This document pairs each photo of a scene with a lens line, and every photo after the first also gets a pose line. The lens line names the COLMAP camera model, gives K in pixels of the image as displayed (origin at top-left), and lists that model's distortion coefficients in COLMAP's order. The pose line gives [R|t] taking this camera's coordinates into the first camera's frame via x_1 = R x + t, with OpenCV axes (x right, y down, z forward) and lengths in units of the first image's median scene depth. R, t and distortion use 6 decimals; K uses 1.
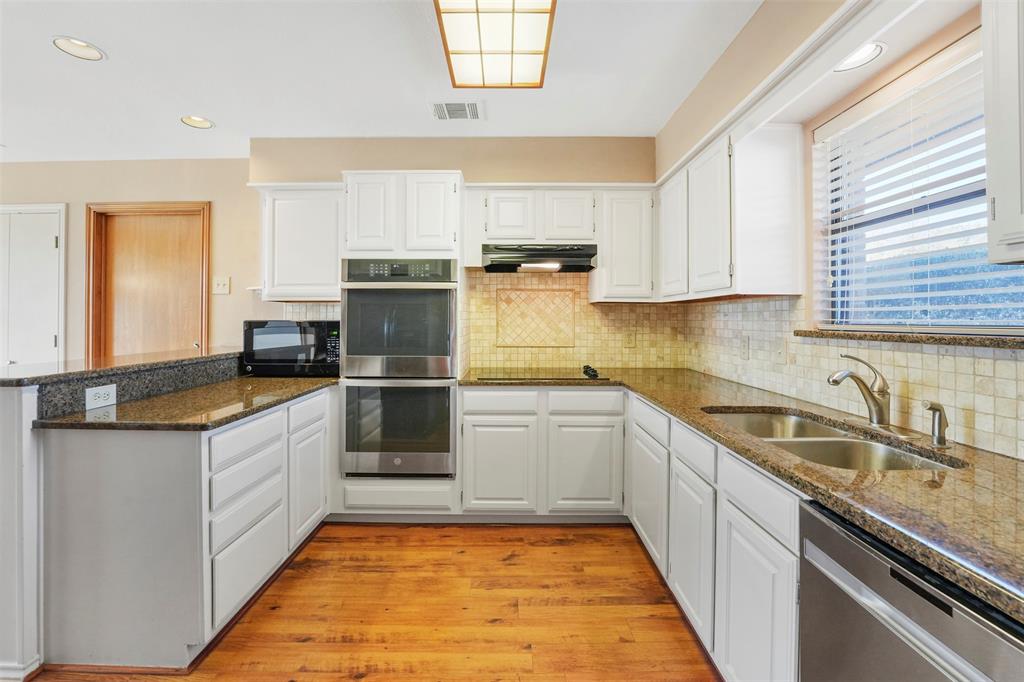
lens RADIAL K [[423.2, 0, 509.1], [0, 423.2, 318.5], [0, 0, 1]] dist [-0.022284, 0.000129]
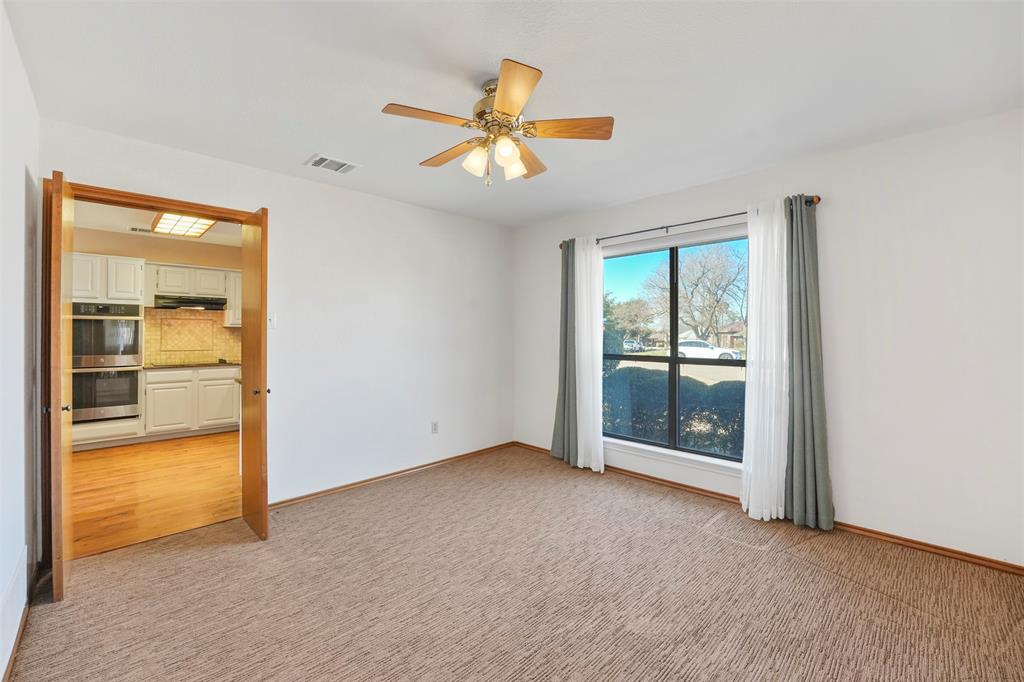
lens RADIAL K [[421.6, 0, 512.1], [0, 421.6, 332.3], [0, 0, 1]] dist [-0.024045, 0.000530]
pose [[0.711713, 0.005390, 0.702449, -0.229071], [-0.003483, 0.999985, -0.004143, -0.010069], [-0.702461, 0.000502, 0.711722, -1.429119]]
